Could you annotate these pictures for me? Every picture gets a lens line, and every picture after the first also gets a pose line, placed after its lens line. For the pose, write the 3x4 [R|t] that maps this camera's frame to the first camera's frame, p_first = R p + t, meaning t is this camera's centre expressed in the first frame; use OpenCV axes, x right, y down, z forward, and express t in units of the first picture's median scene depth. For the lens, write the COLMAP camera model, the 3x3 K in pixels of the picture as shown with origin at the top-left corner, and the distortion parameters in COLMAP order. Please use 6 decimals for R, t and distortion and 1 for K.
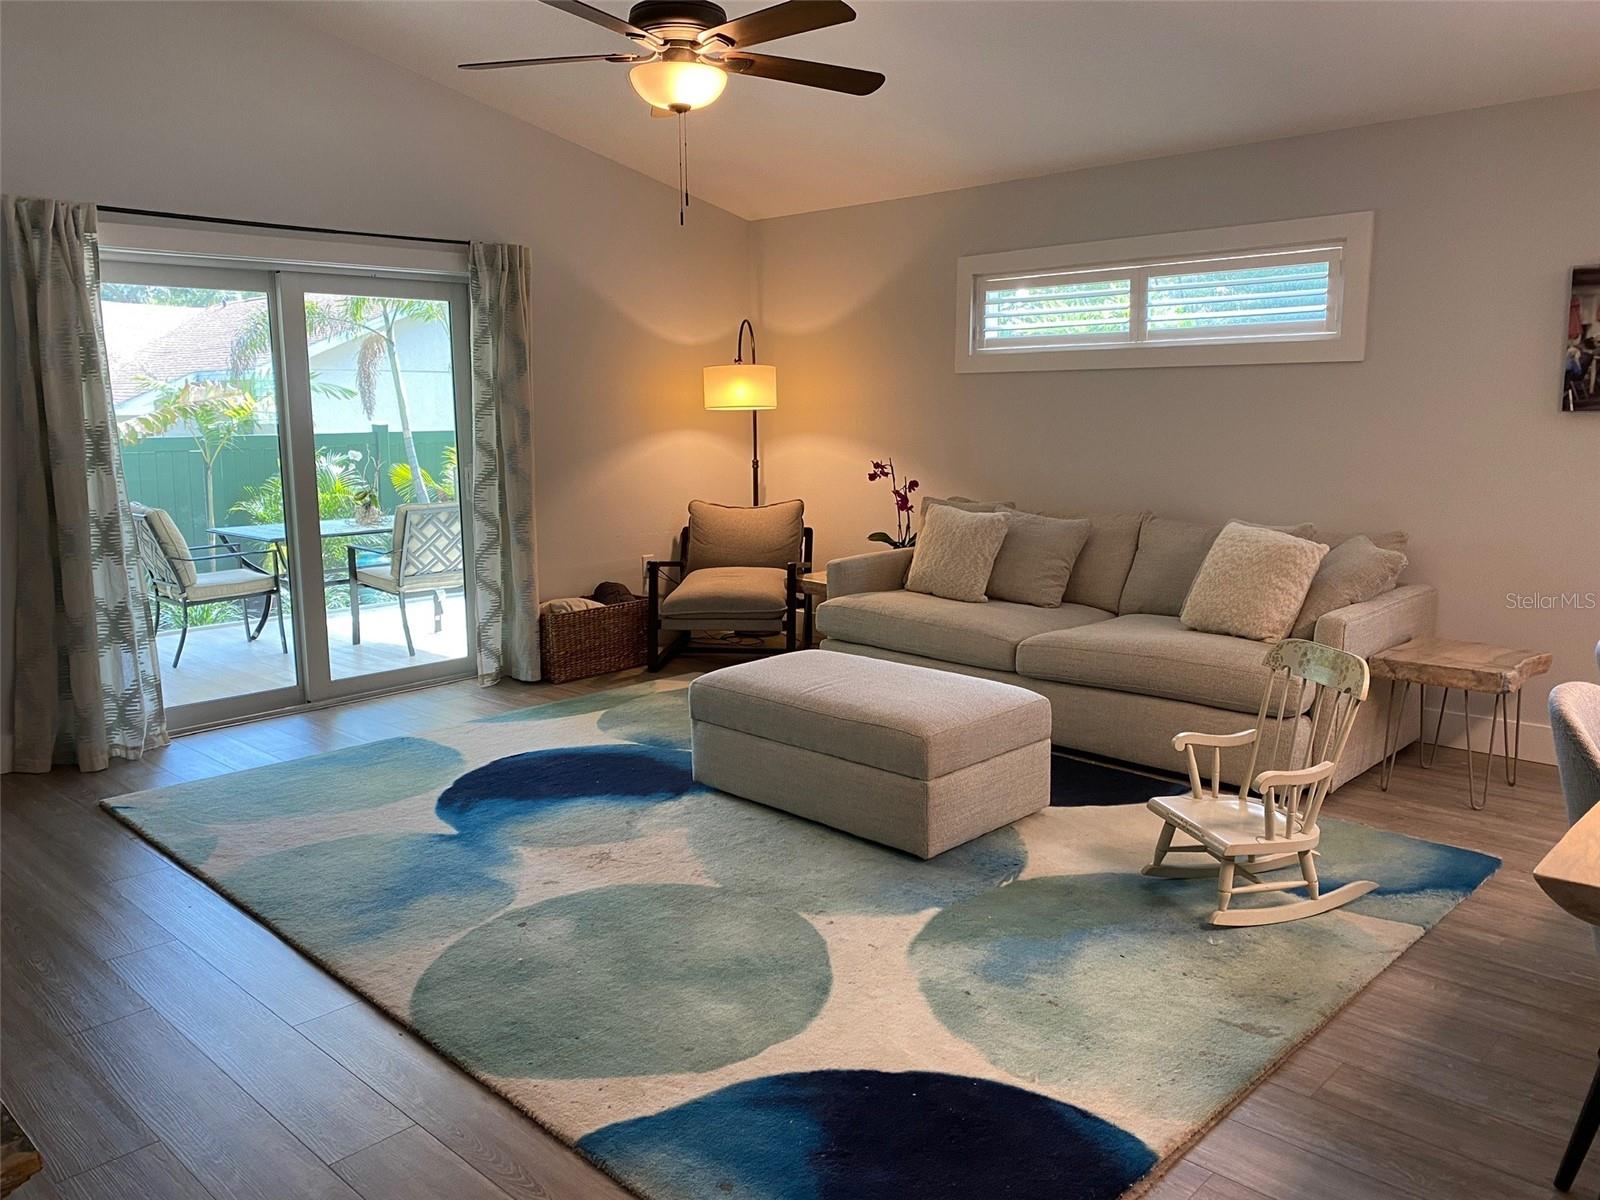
lens RADIAL K [[1213.5, 0, 797.7], [0, 1213.5, 603.4], [0, 0, 1]] dist [0.060314, -0.091131]
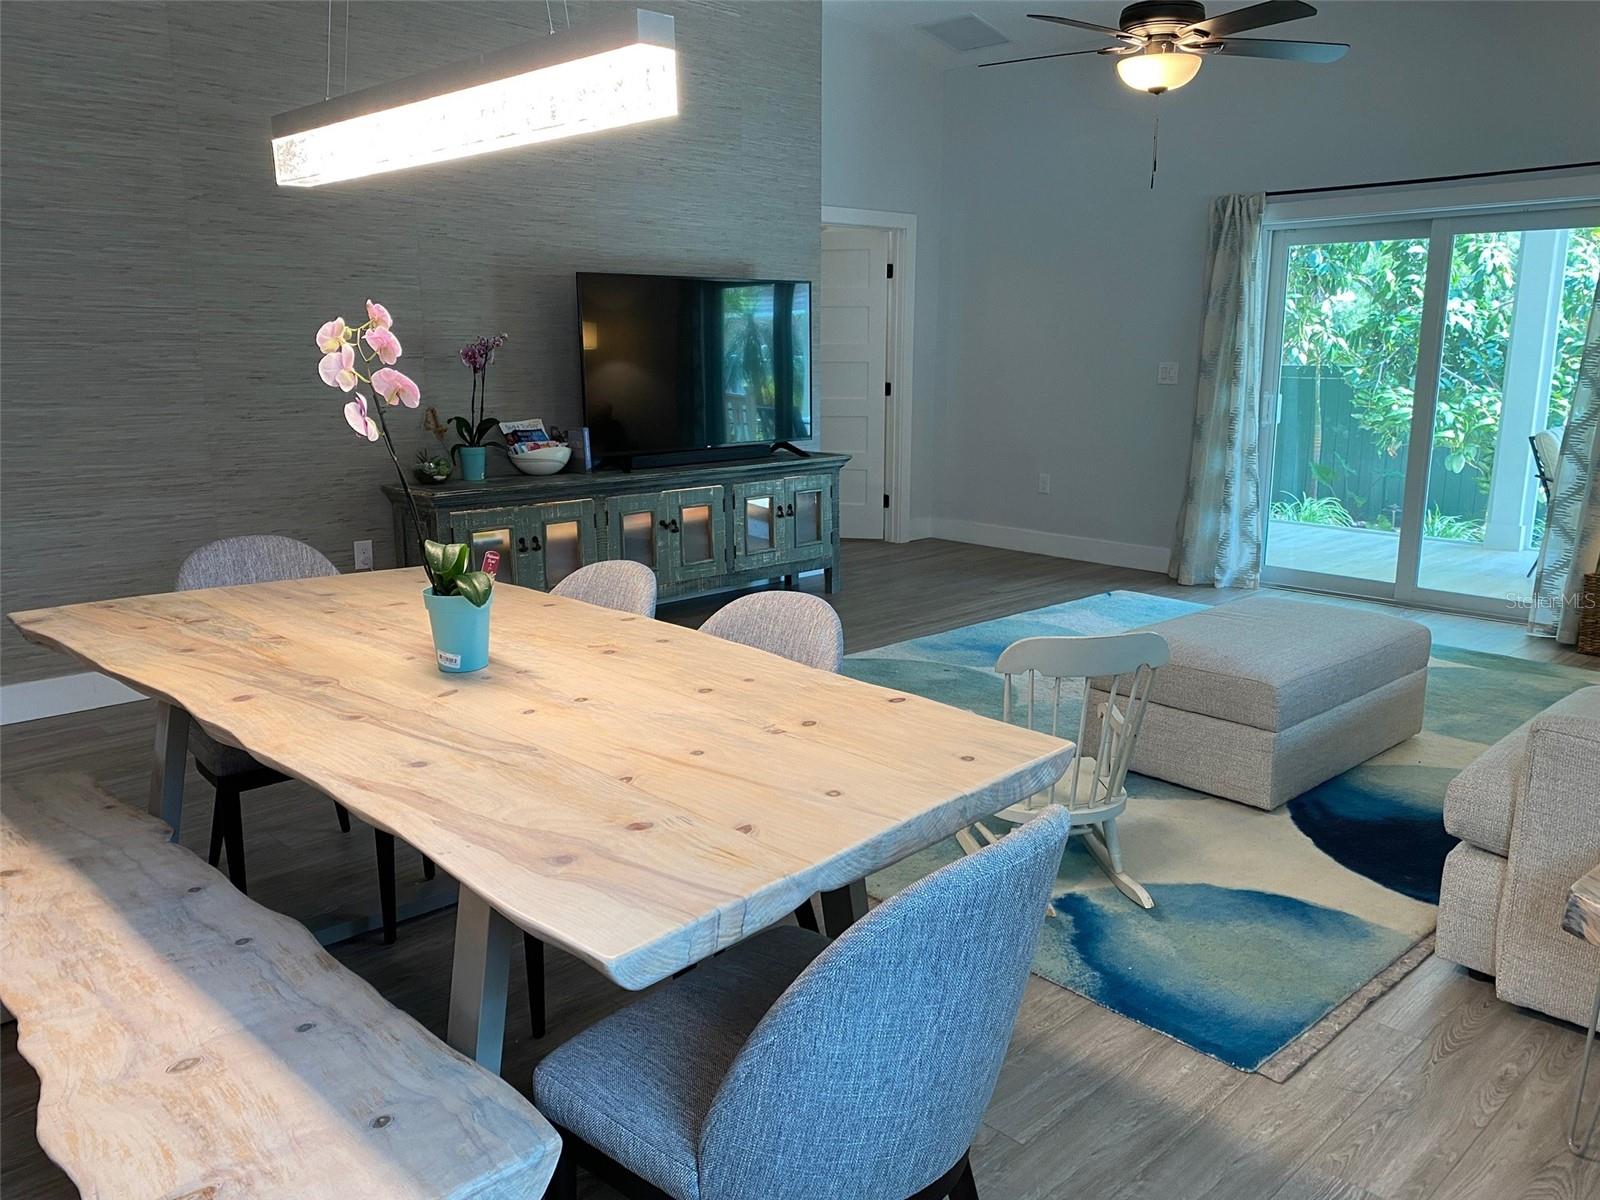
lens RADIAL K [[1207.4, 0, 810.5], [0, 1207.4, 598.1], [0, 0, 1]] dist [0.041635, -0.023757]
pose [[-0.039140, 0.218522, -0.975047, 0.776491], [-0.165271, 0.960939, 0.221995, -0.088291], [0.985471, 0.169836, -0.001496, 0.488975]]
